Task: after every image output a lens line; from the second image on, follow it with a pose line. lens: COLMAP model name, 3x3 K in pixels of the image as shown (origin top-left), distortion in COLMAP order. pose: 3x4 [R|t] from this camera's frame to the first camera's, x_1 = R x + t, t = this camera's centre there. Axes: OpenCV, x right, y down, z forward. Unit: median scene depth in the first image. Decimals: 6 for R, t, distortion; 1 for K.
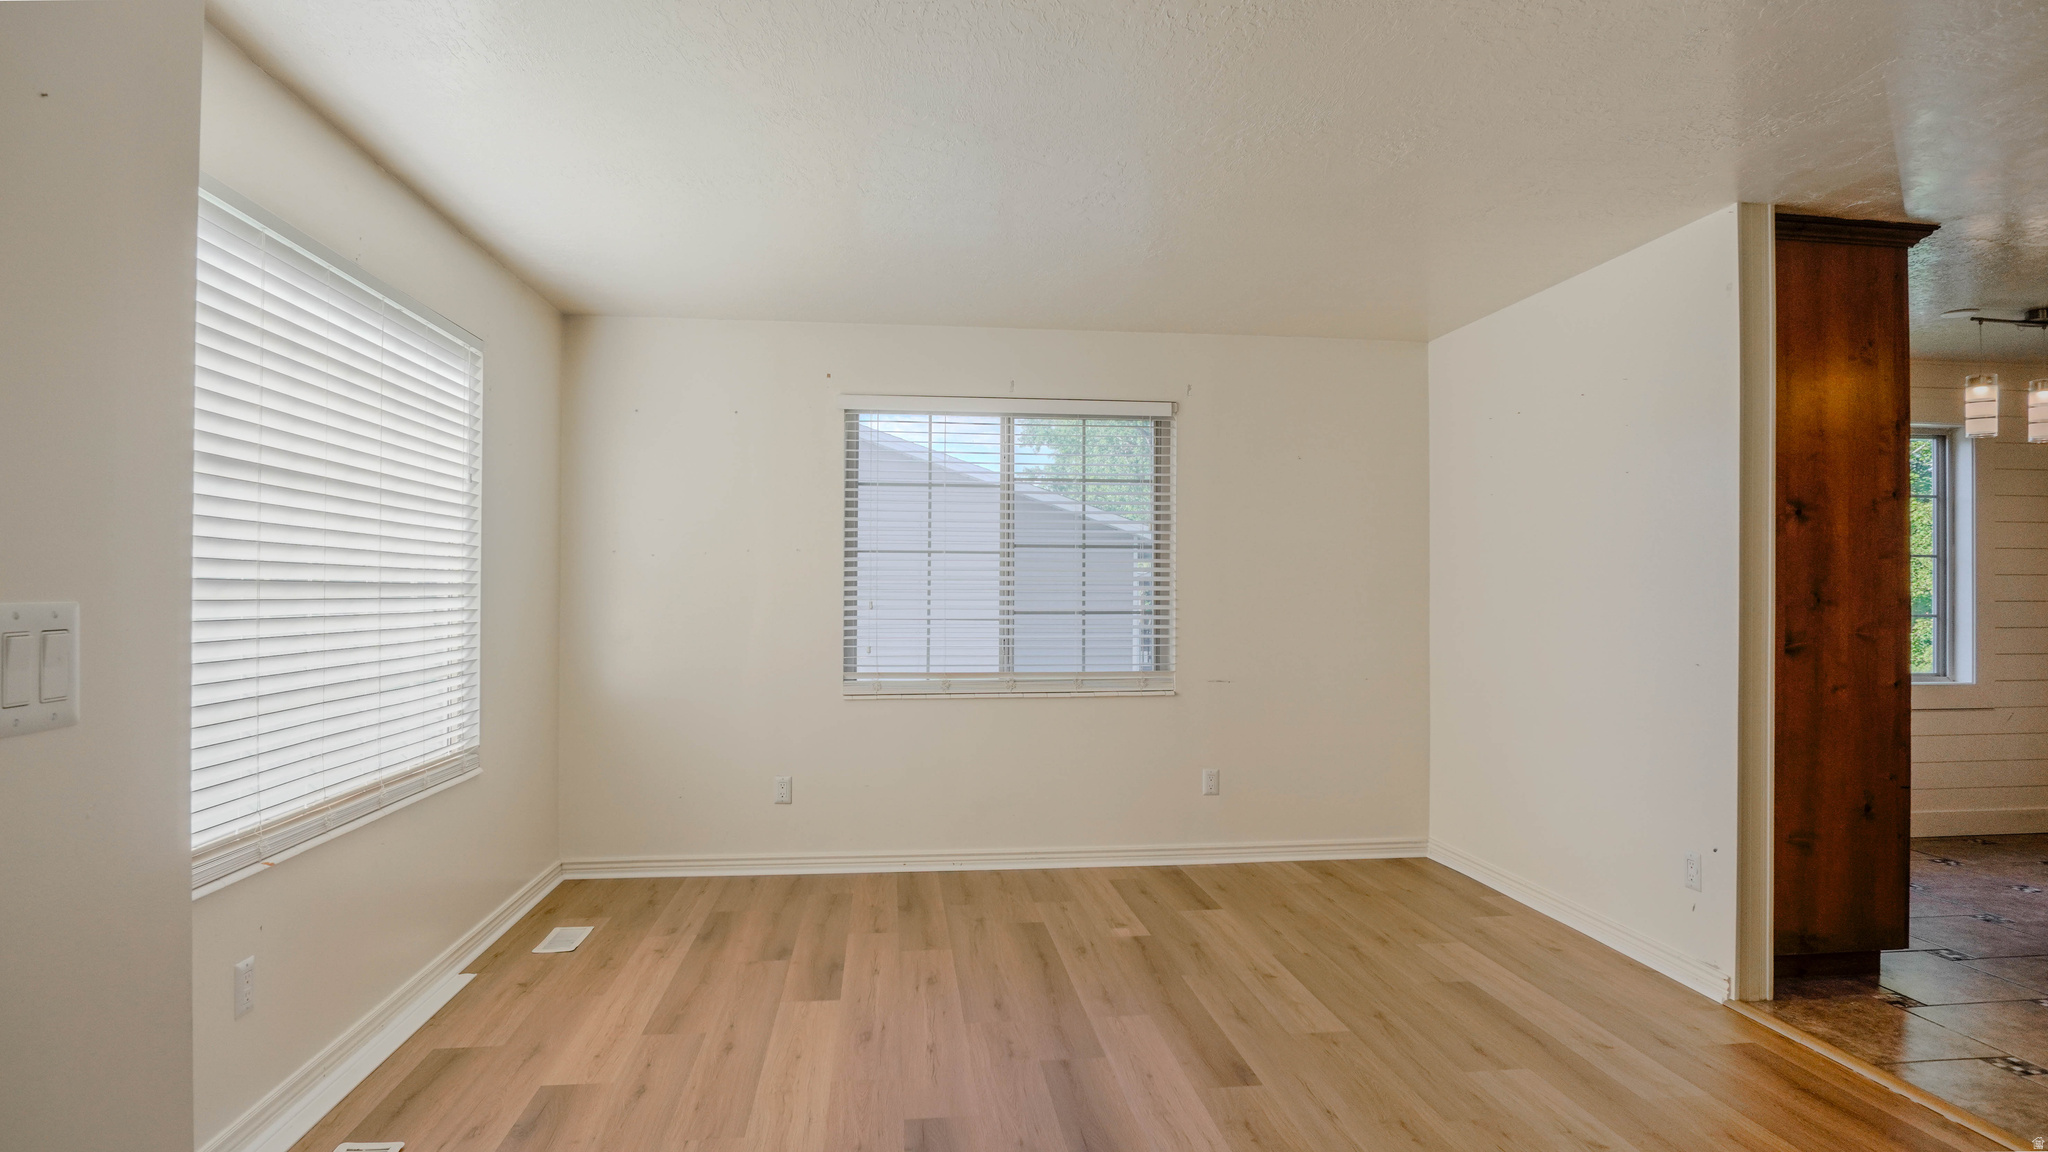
lens RADIAL K [[1127.6, 0, 1026.8], [0, 1127.6, 579.8], [0, 0, 1]] dist [-0.039531, 0.010970]
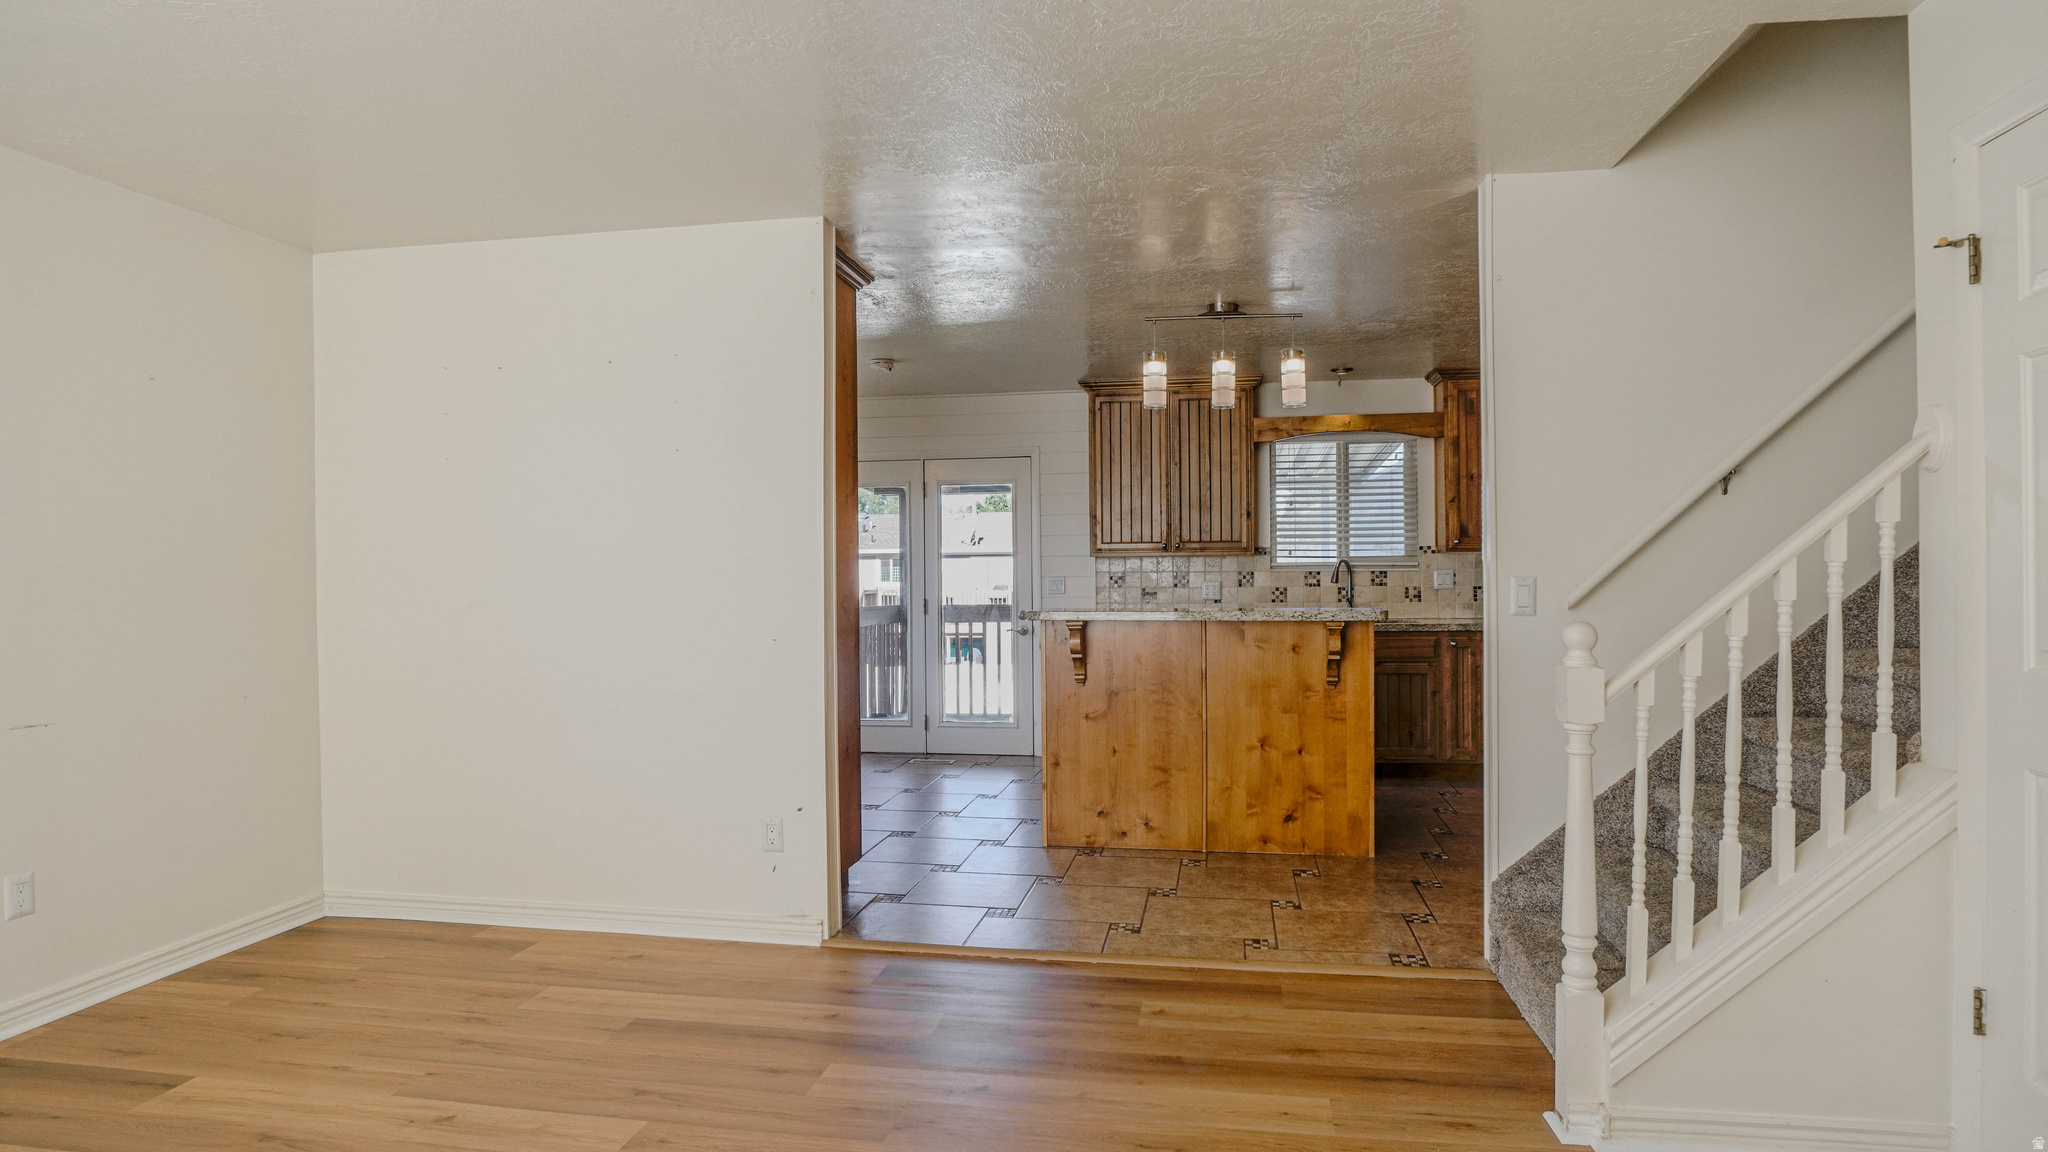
lens RADIAL K [[1110.7, 0, 1015.9], [0, 1110.7, 581.1], [0, 0, 1]] dist [-0.039629, 0.010585]
pose [[0.288719, -0.010849, 0.957352, -0.308256], [-0.000240, 0.999935, 0.011404, 0.007106], [-0.957414, -0.003522, 0.288698, 0.426277]]
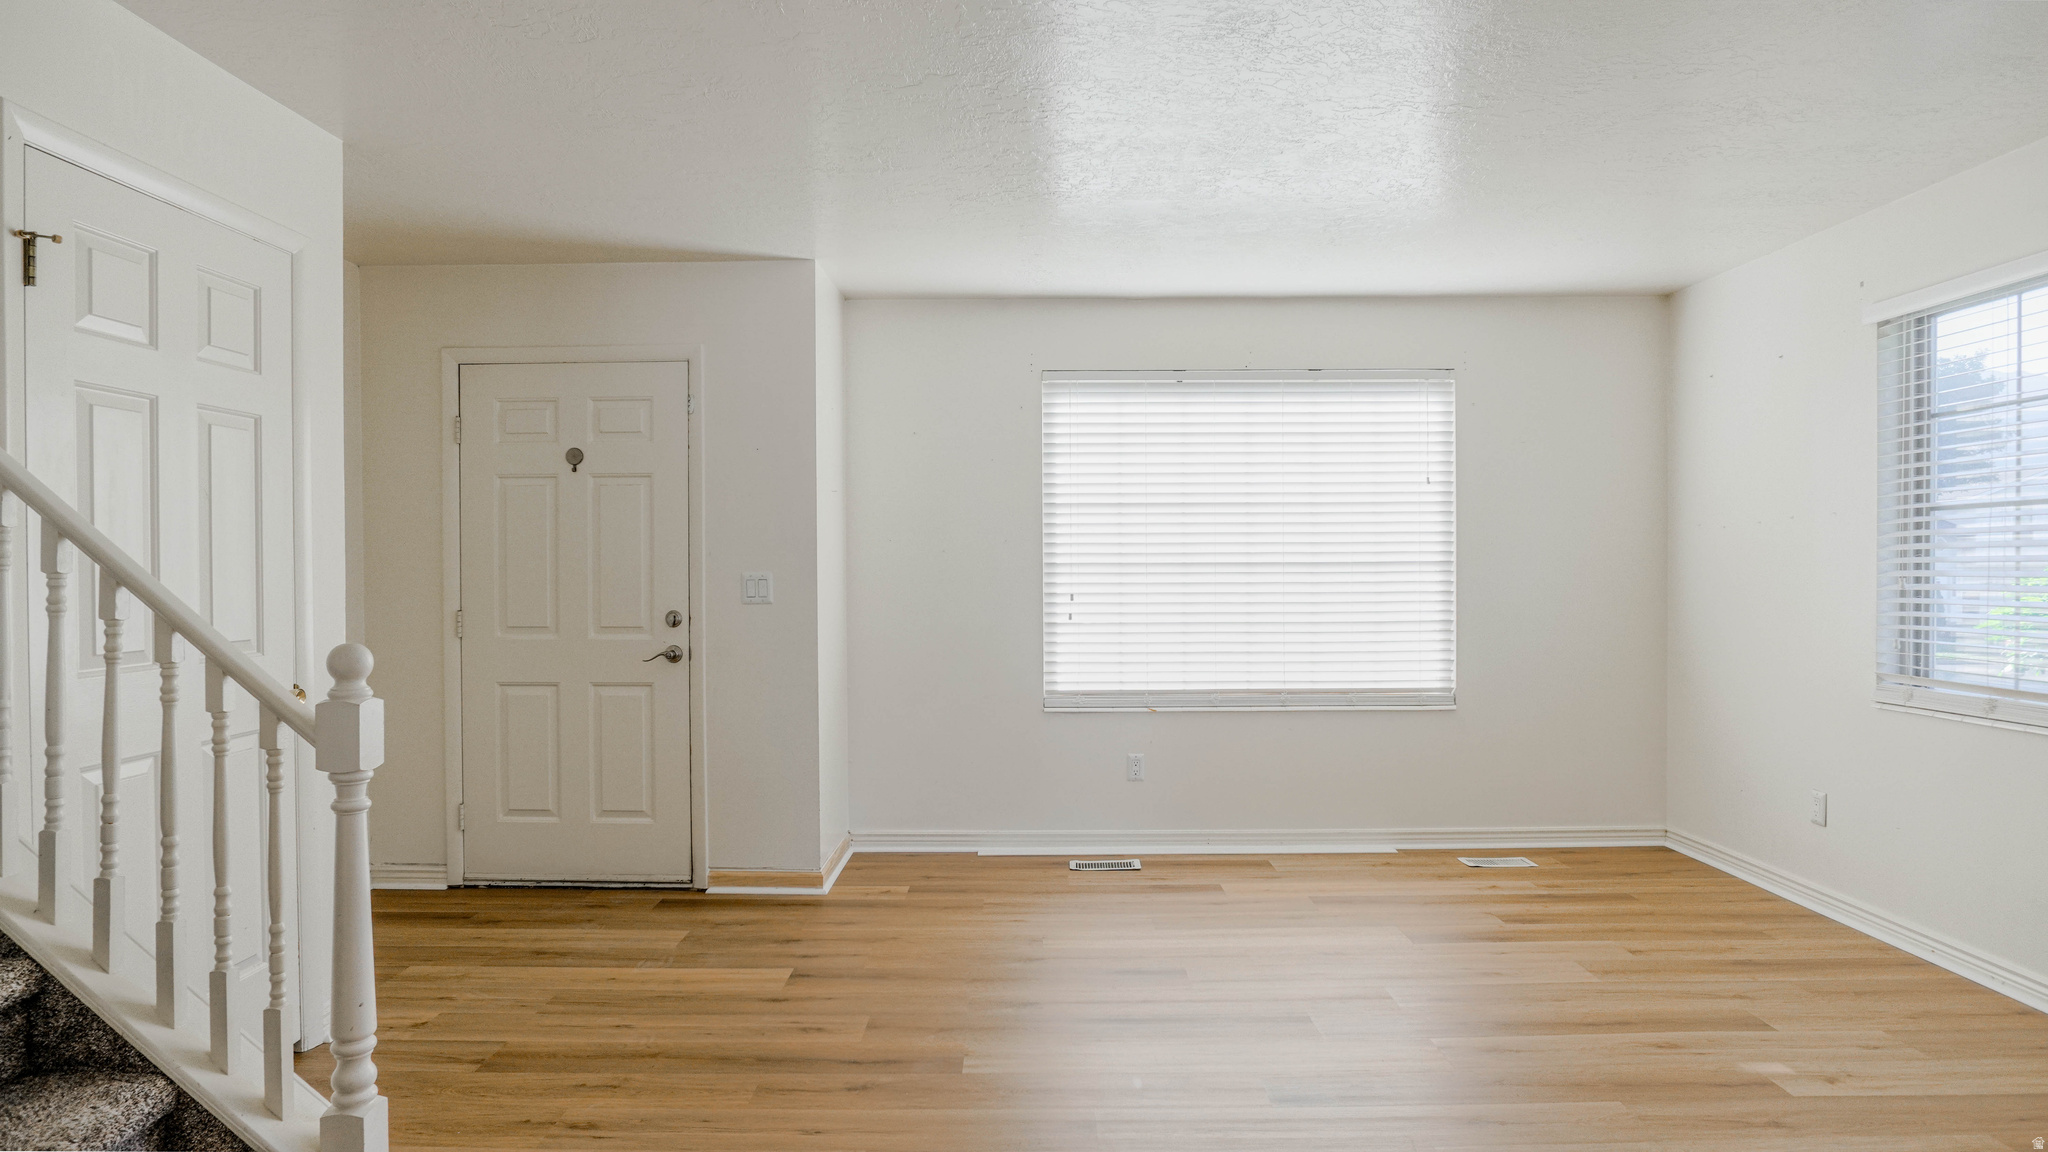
lens RADIAL K [[1127.6, 0, 1026.8], [0, 1127.6, 579.8], [0, 0, 1]] dist [-0.039531, 0.010970]
pose [[-0.124236, 0.013816, -0.992157, 0.823078], [0.013229, 0.999837, 0.012266, 0.002008], [0.992165, -0.011601, -0.124398, 0.659131]]
